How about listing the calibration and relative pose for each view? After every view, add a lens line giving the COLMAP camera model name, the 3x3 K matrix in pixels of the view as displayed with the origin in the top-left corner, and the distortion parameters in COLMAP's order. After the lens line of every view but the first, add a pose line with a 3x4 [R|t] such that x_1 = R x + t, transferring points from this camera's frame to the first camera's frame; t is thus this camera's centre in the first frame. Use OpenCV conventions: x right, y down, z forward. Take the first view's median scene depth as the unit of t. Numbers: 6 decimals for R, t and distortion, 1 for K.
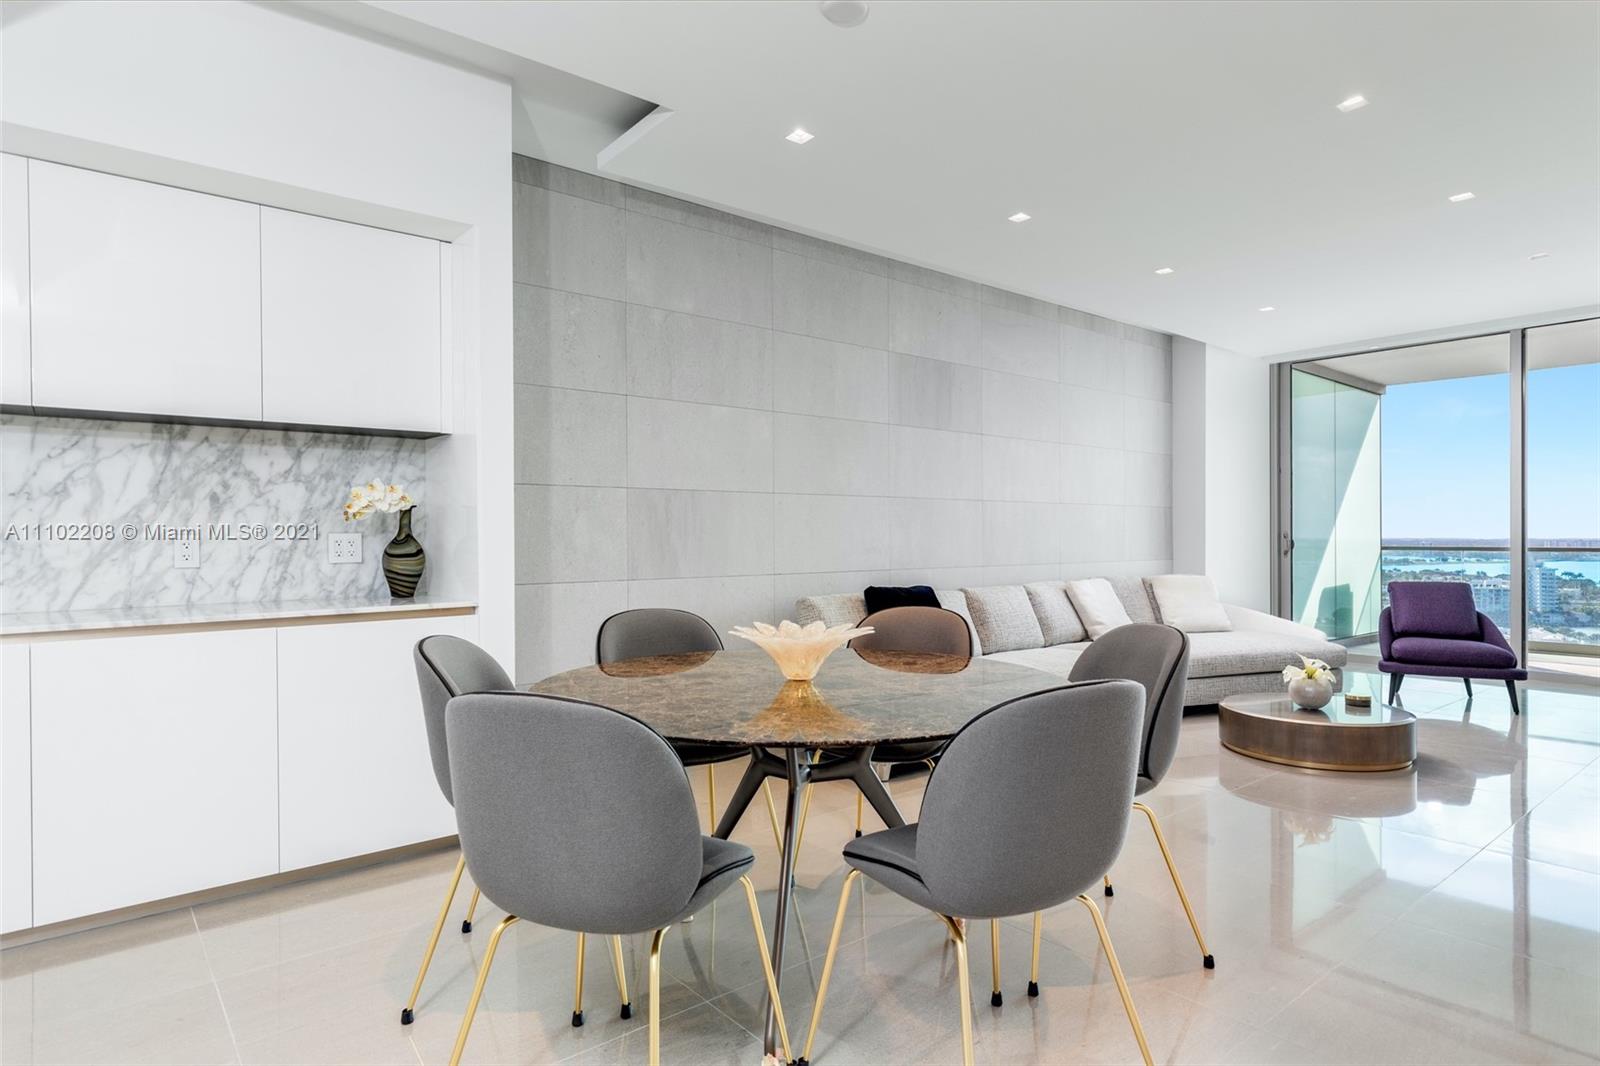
lens RADIAL K [[870.8, 0, 808.5], [0, 870.8, 535.9], [0, 0, 1]] dist [0.006349, 0.002729]
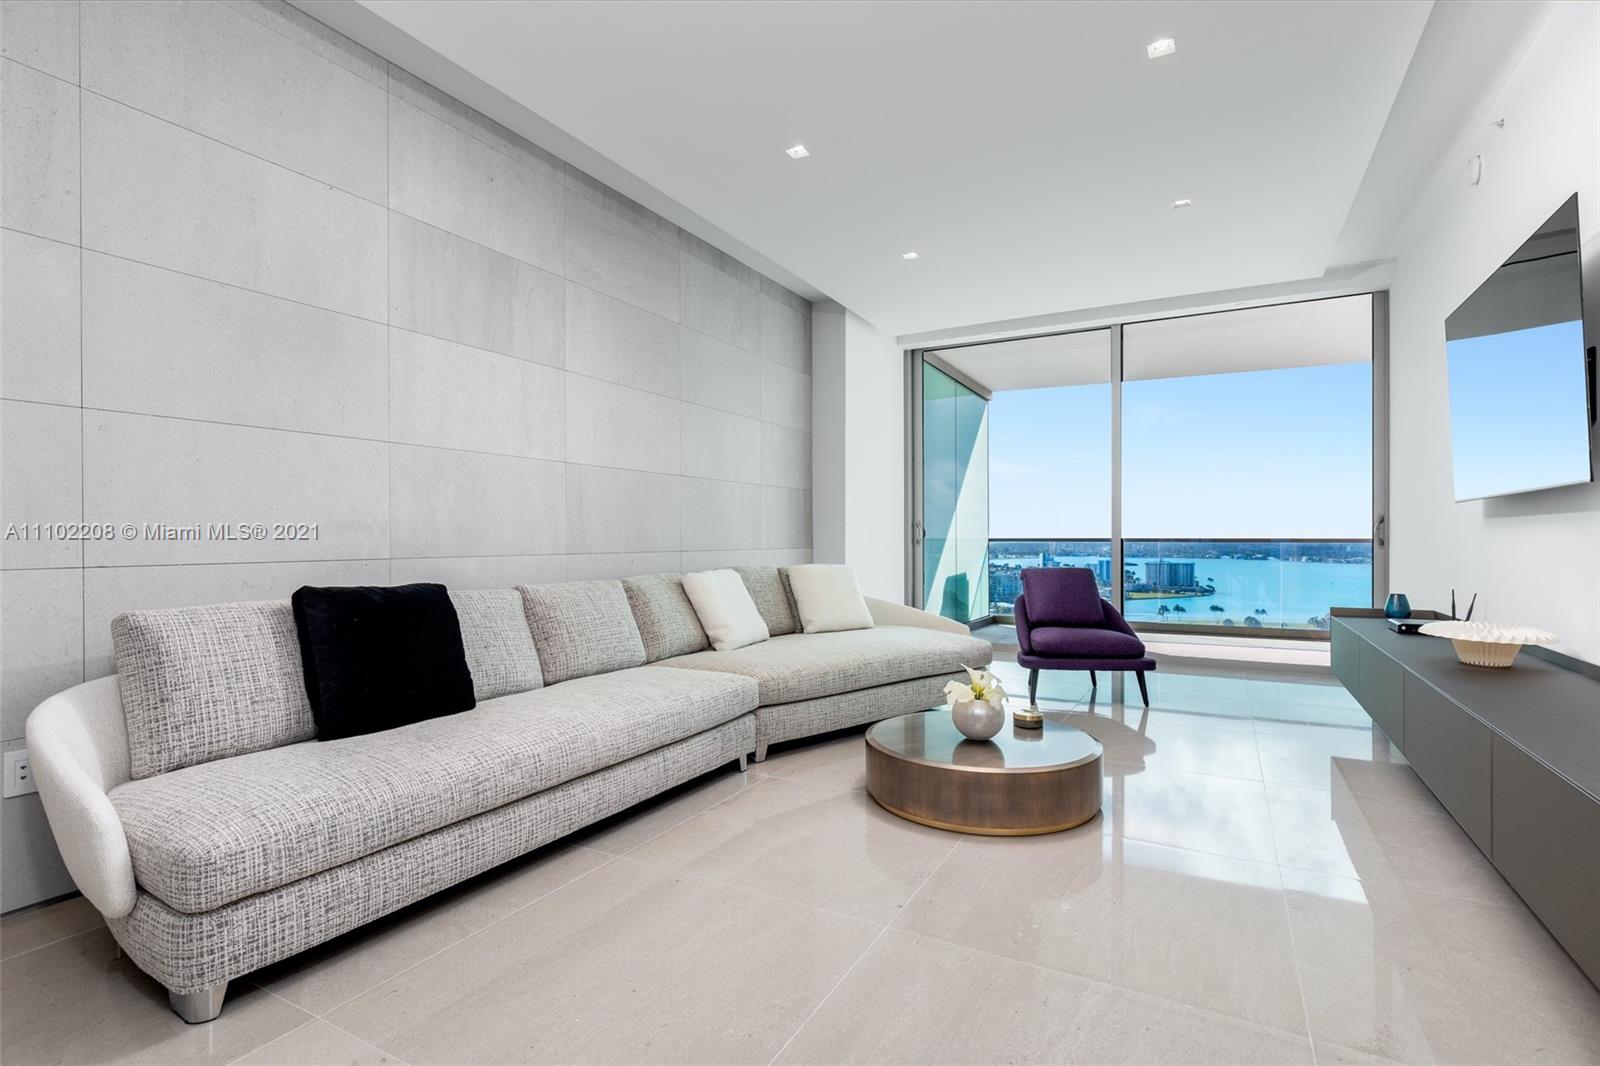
lens RADIAL K [[753.9, 0, 800.1], [0, 753.9, 538.3], [0, 0, 1]] dist [-0.000081, 0.000006]
pose [[0.931002, 0.001256, 0.365012, 0.150794], [-0.001512, 0.999999, 0.000416, 0.021216], [-0.365011, -0.000939, 0.931003, 0.345253]]
